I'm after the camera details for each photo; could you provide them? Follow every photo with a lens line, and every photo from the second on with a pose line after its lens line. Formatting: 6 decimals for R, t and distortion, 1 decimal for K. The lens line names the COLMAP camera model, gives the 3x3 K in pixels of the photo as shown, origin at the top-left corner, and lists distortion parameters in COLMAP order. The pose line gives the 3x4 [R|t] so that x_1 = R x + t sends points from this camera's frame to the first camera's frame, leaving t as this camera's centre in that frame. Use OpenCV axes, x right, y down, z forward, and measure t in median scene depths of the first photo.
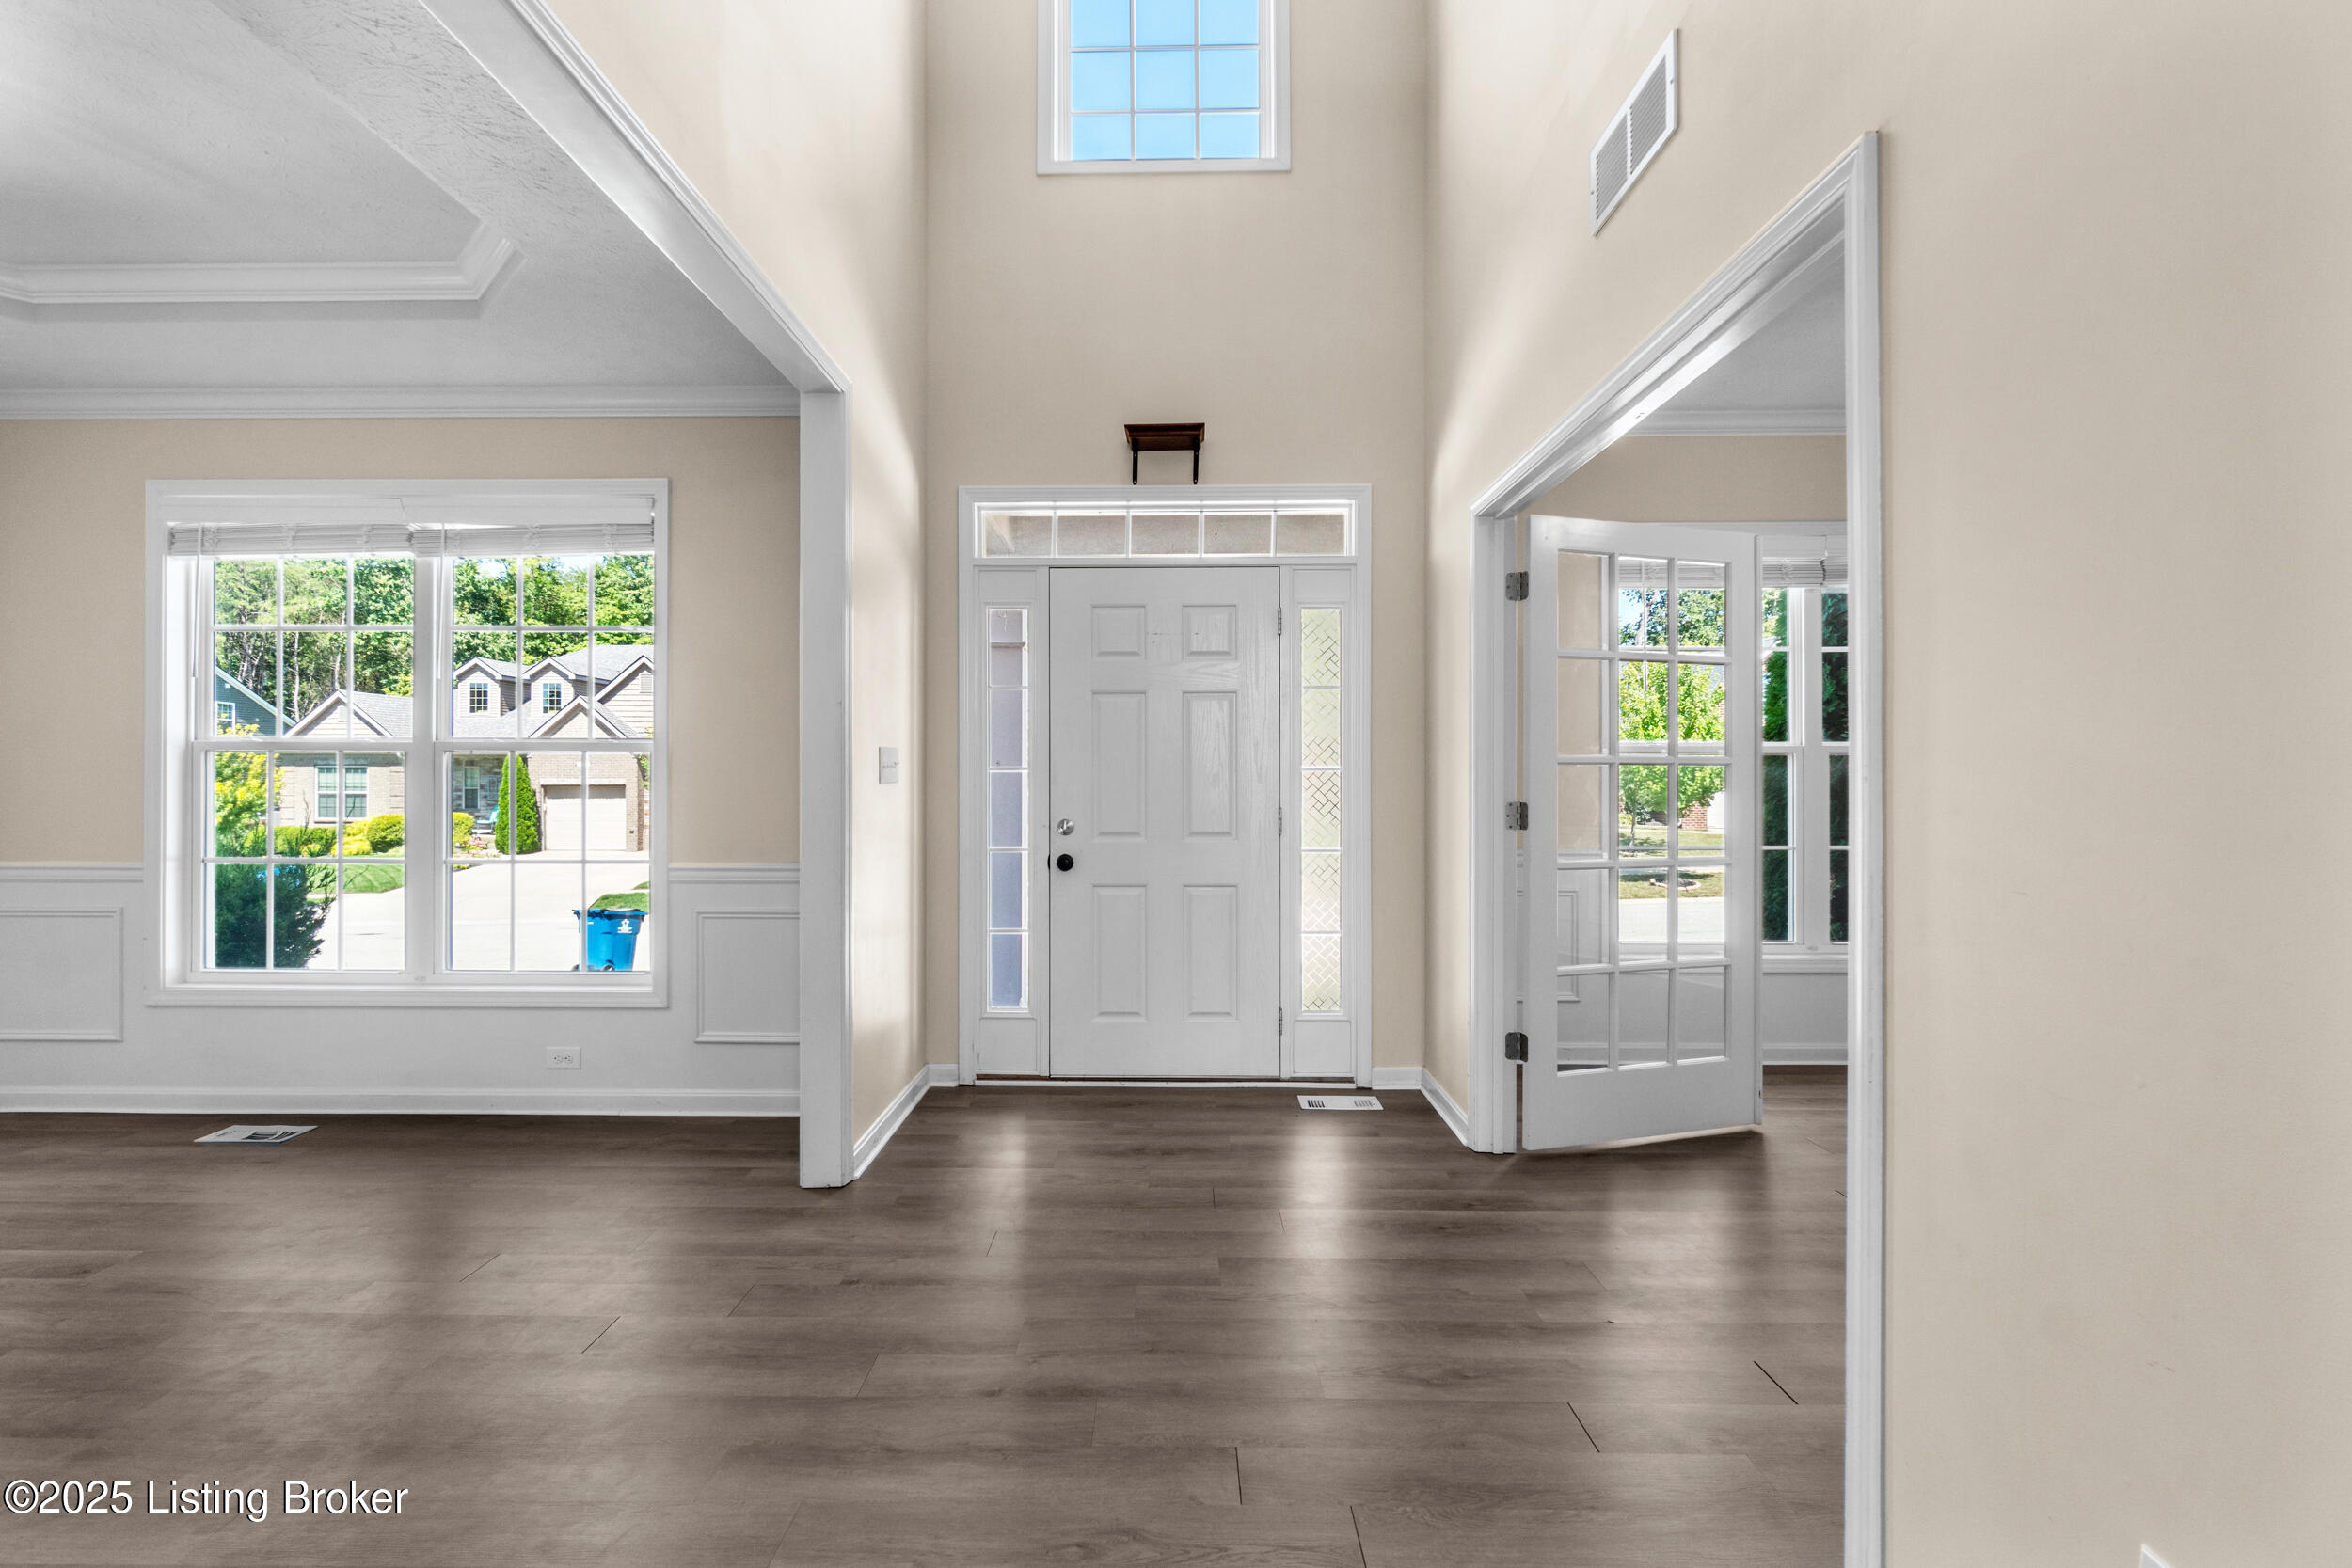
lens RADIAL K [[1024.7, 0, 1157.0], [0, 1024.7, 777.6], [0, 0, 1]] dist [-0.003003, -0.000027]
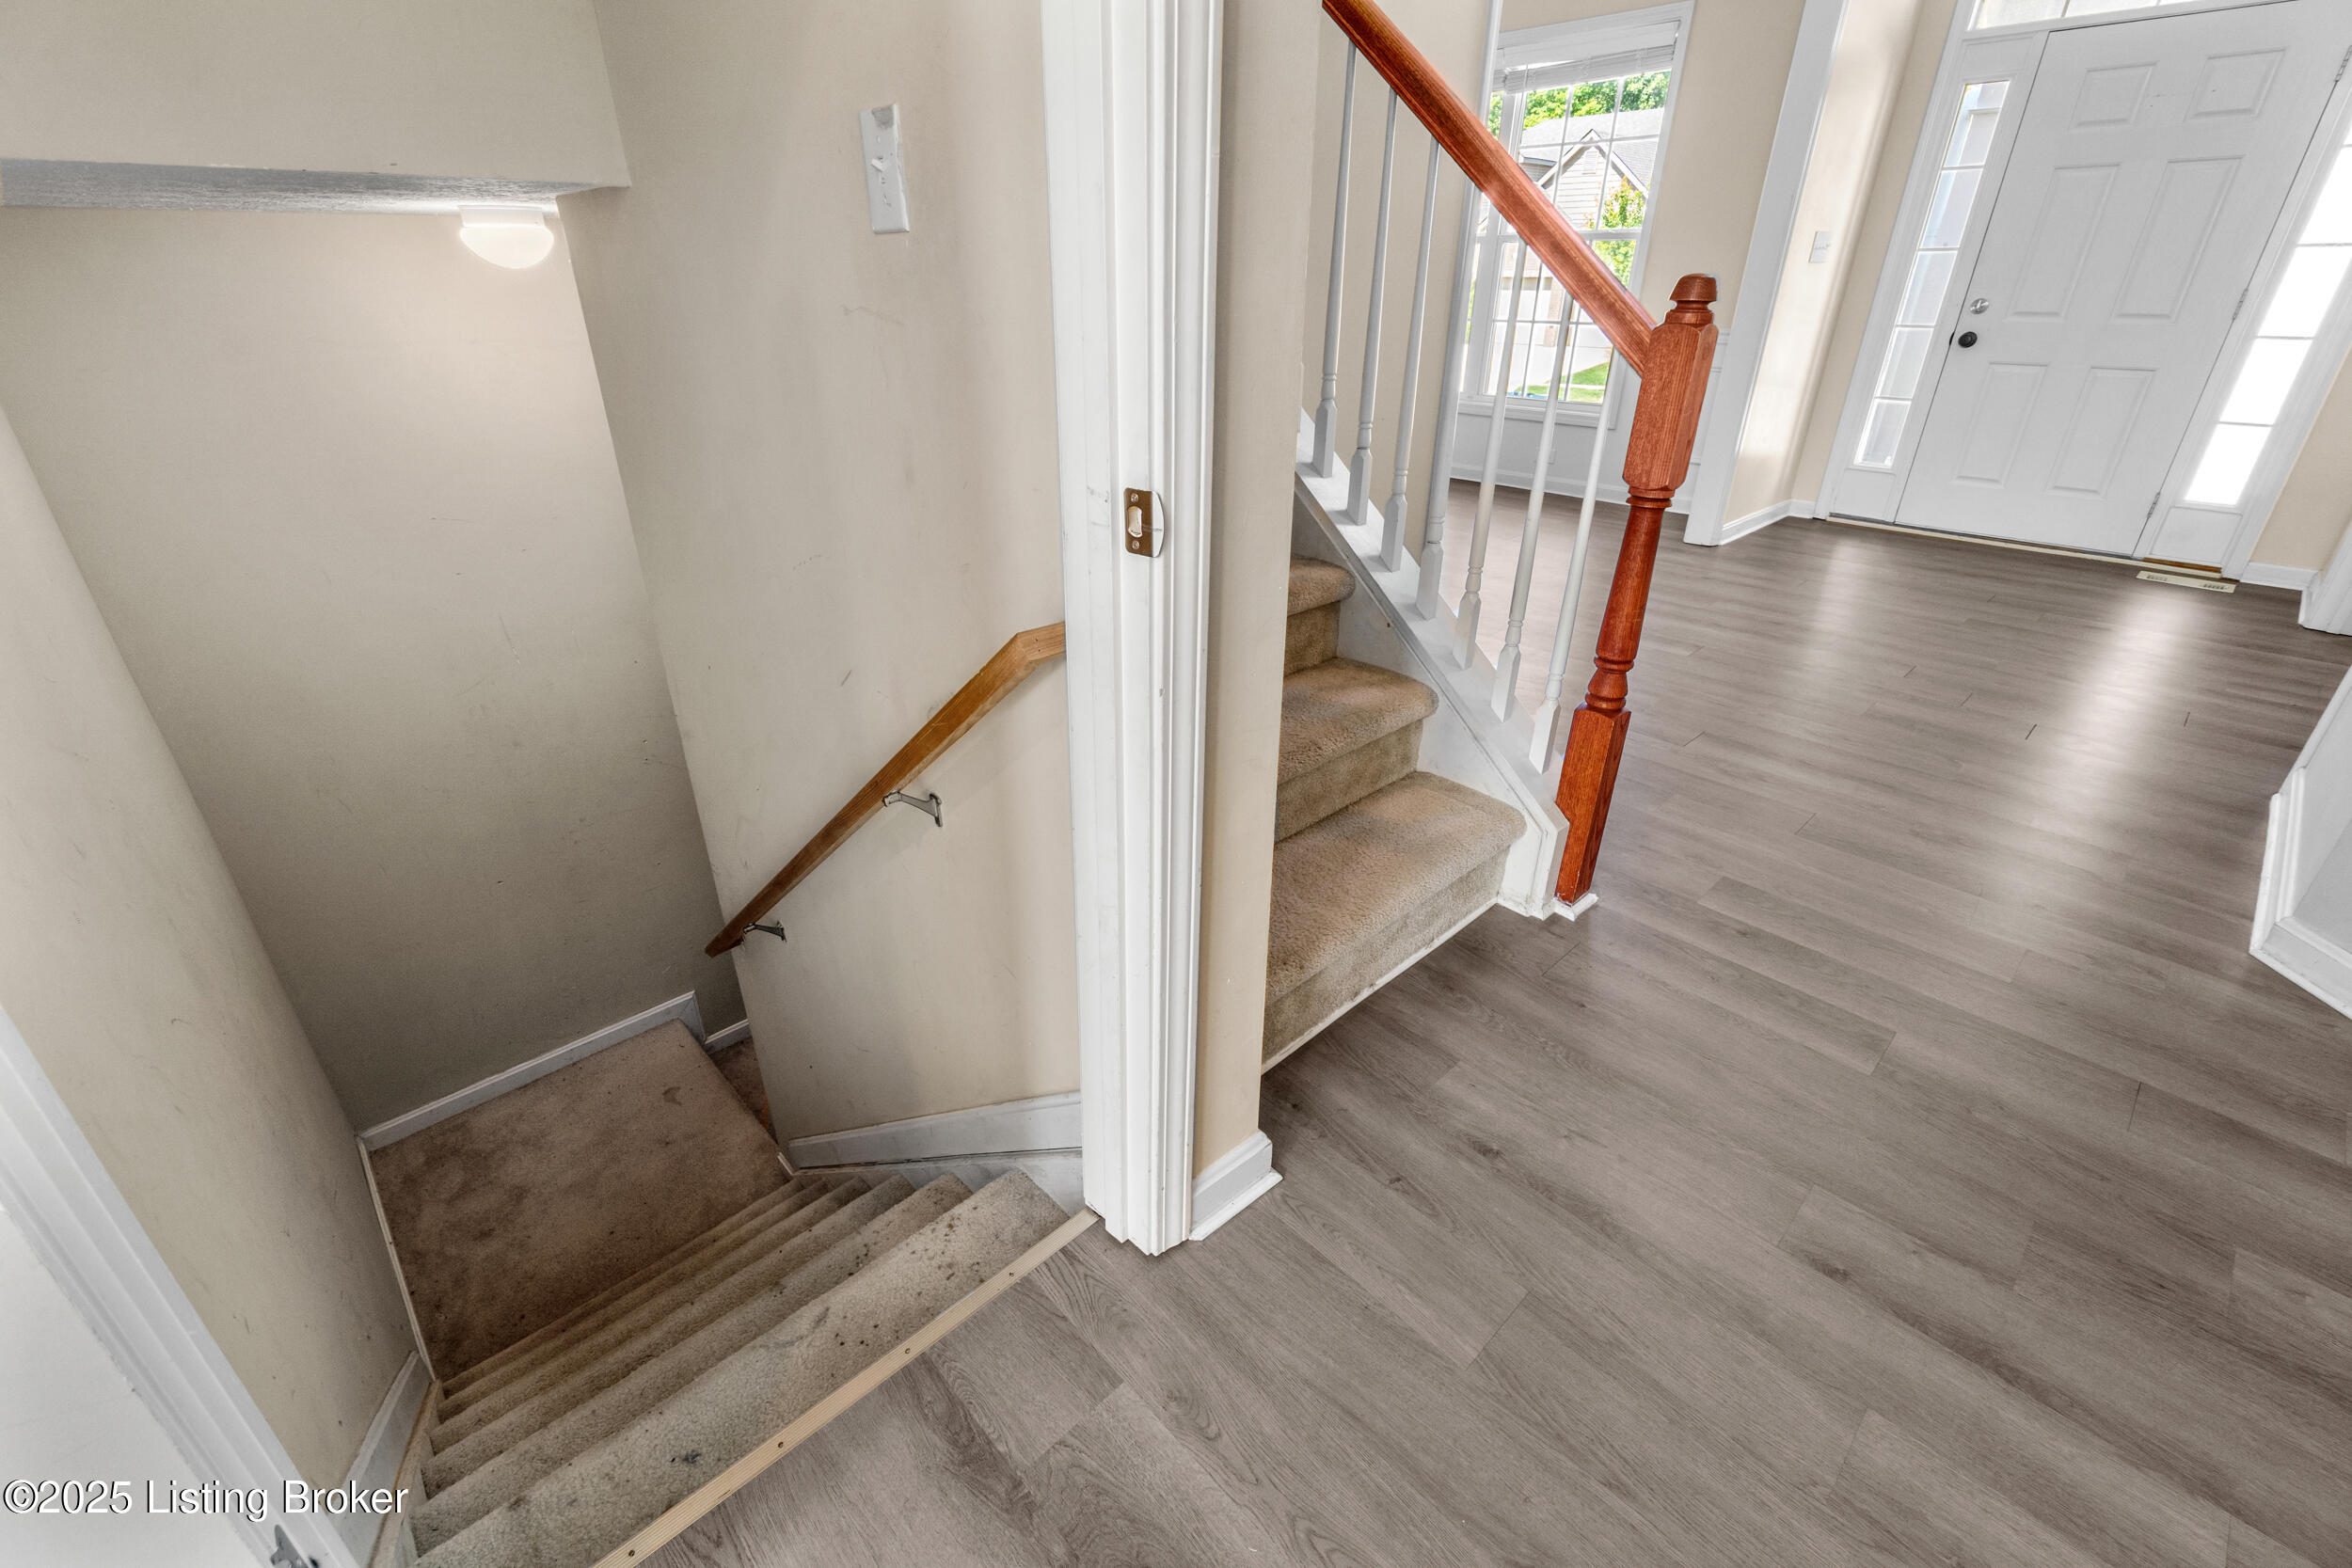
lens RADIAL K [[1017.1, 0, 1172.9], [0, 1017.1, 791.2], [0, 0, 1]] dist [0.002678, 0.000022]
pose [[0.704362, 0.317612, -0.634821, 0.188115], [0.003380, 0.892803, 0.450435, 0.017577], [0.709833, -0.319415, 0.627782, -0.582104]]
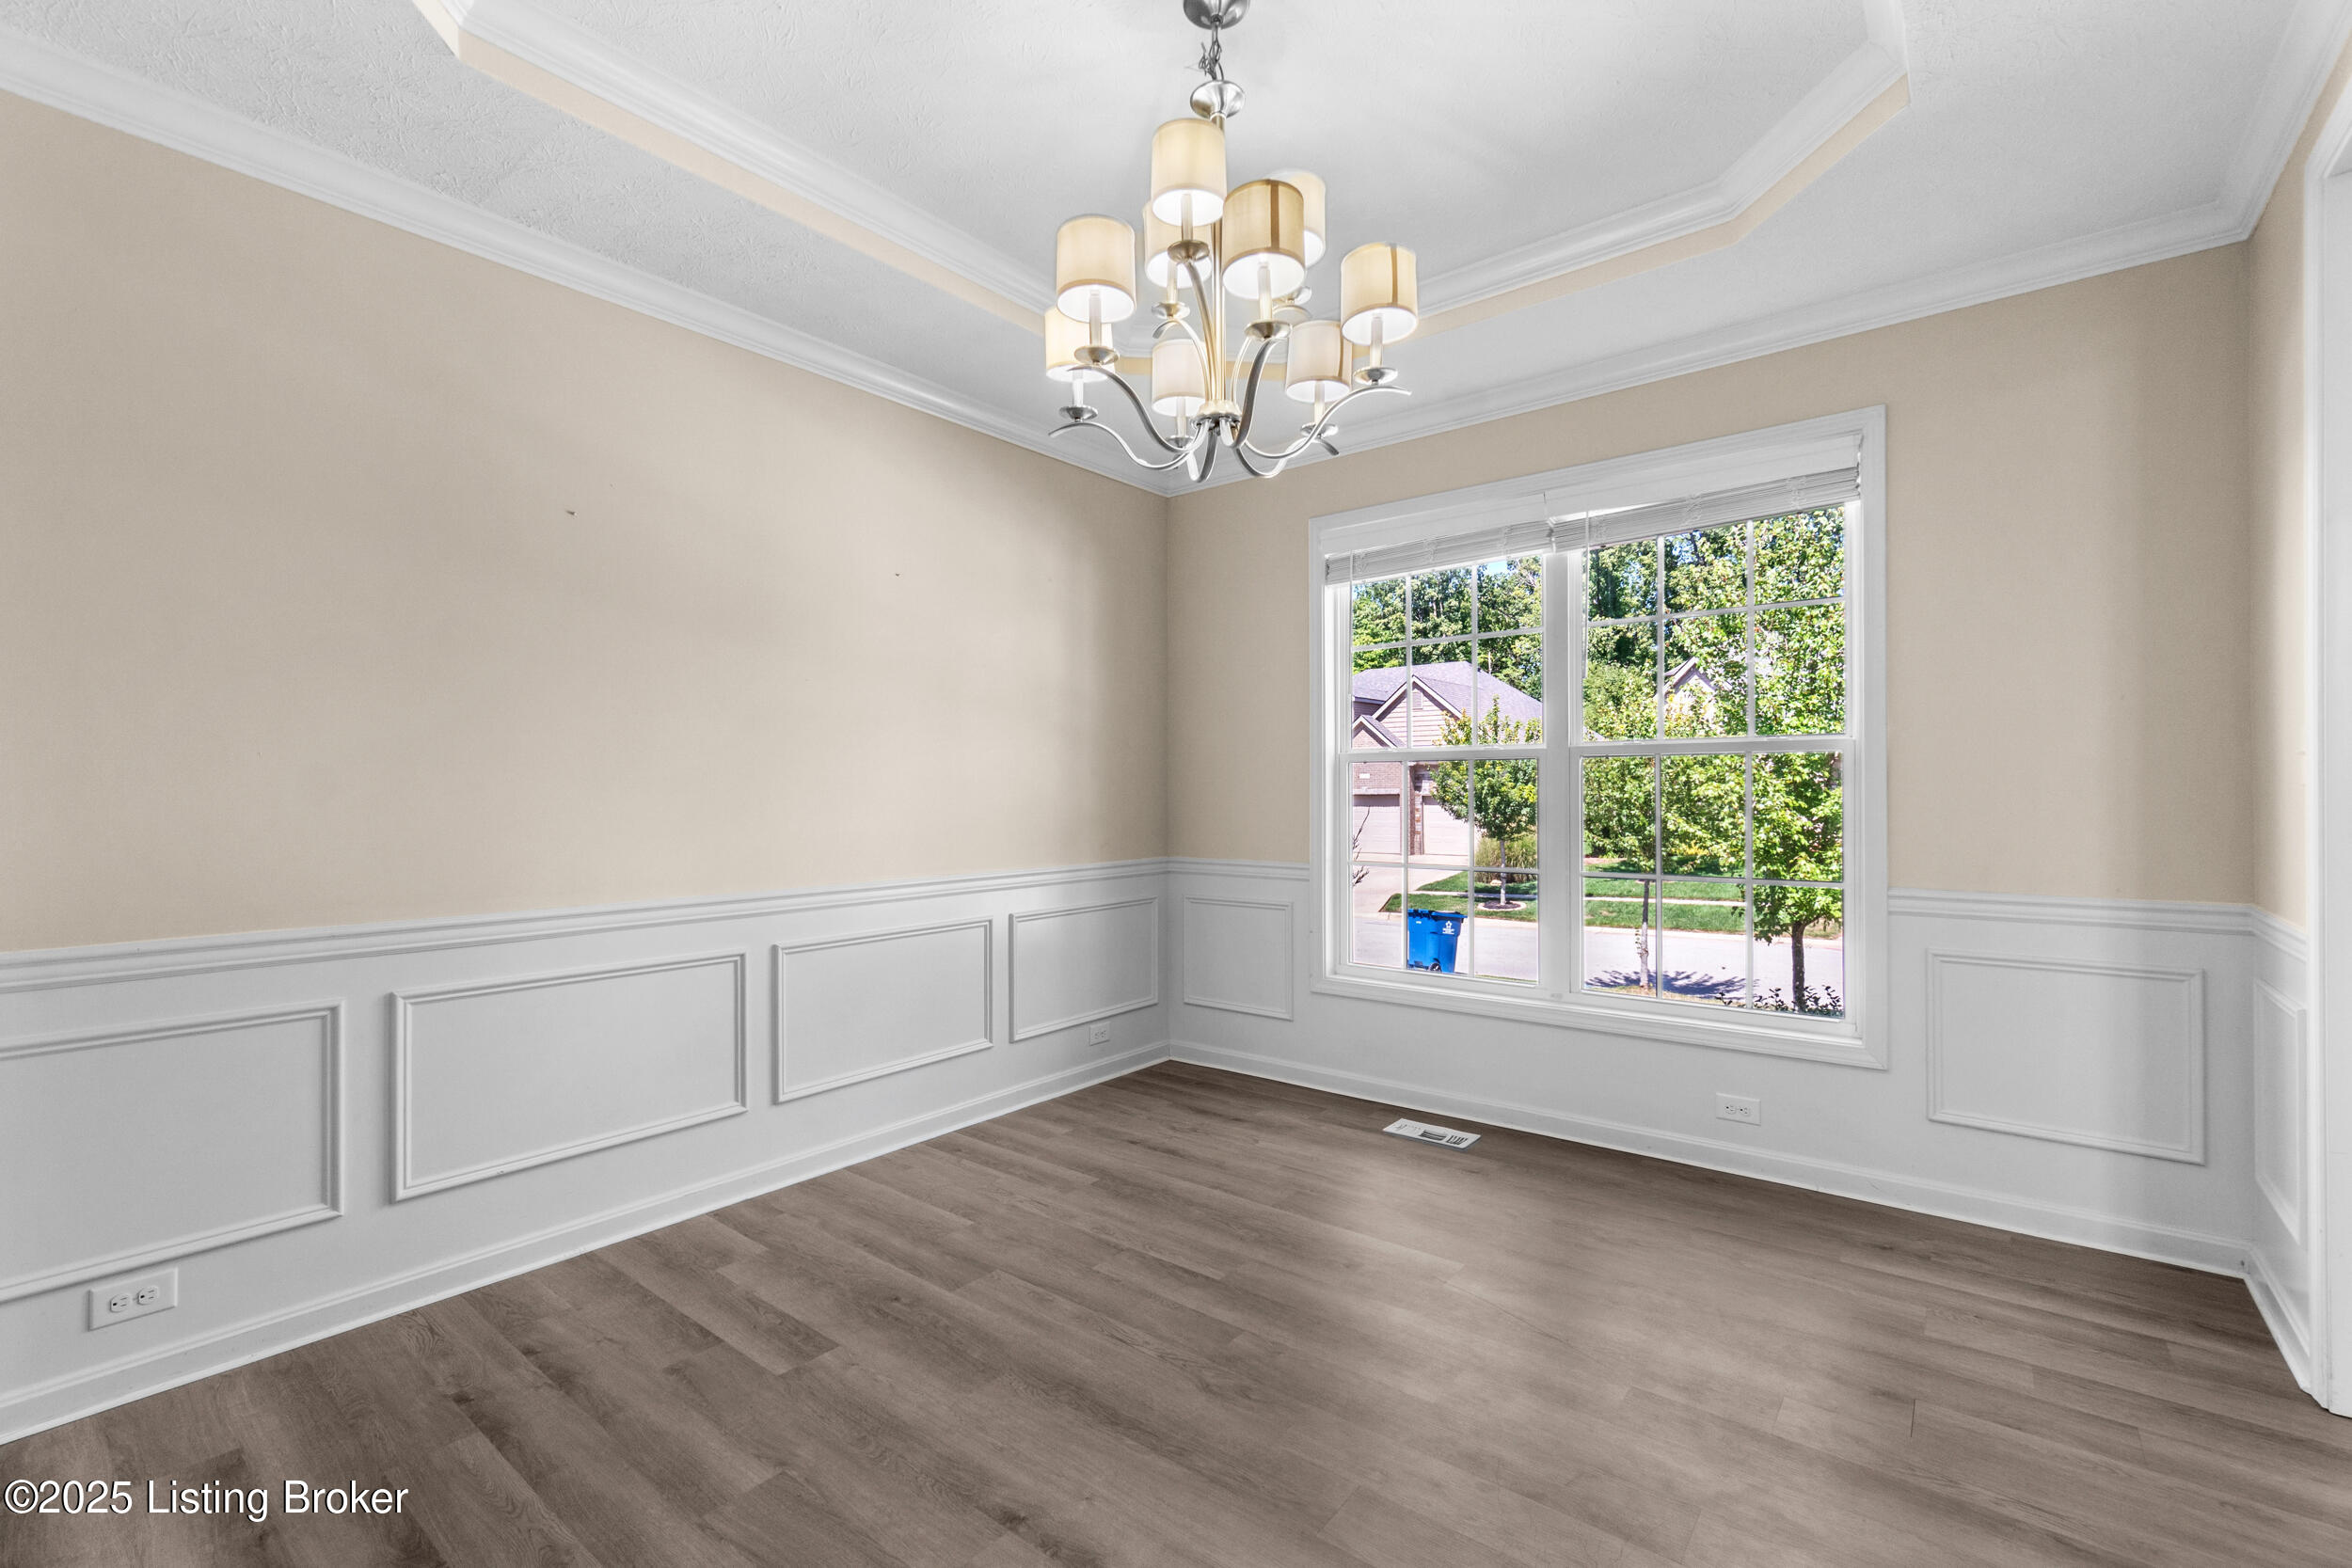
lens RADIAL K [[997.1, 0, 1172.5], [0, 997.1, 784.2], [0, 0, 1]] dist [-0.001476, -0.000047]
pose [[0.790341, -0.011553, -0.612559, -0.438734], [0.010146, 0.999932, -0.005768, 0.001737], [0.612584, -0.001656, 0.790404, 0.049003]]
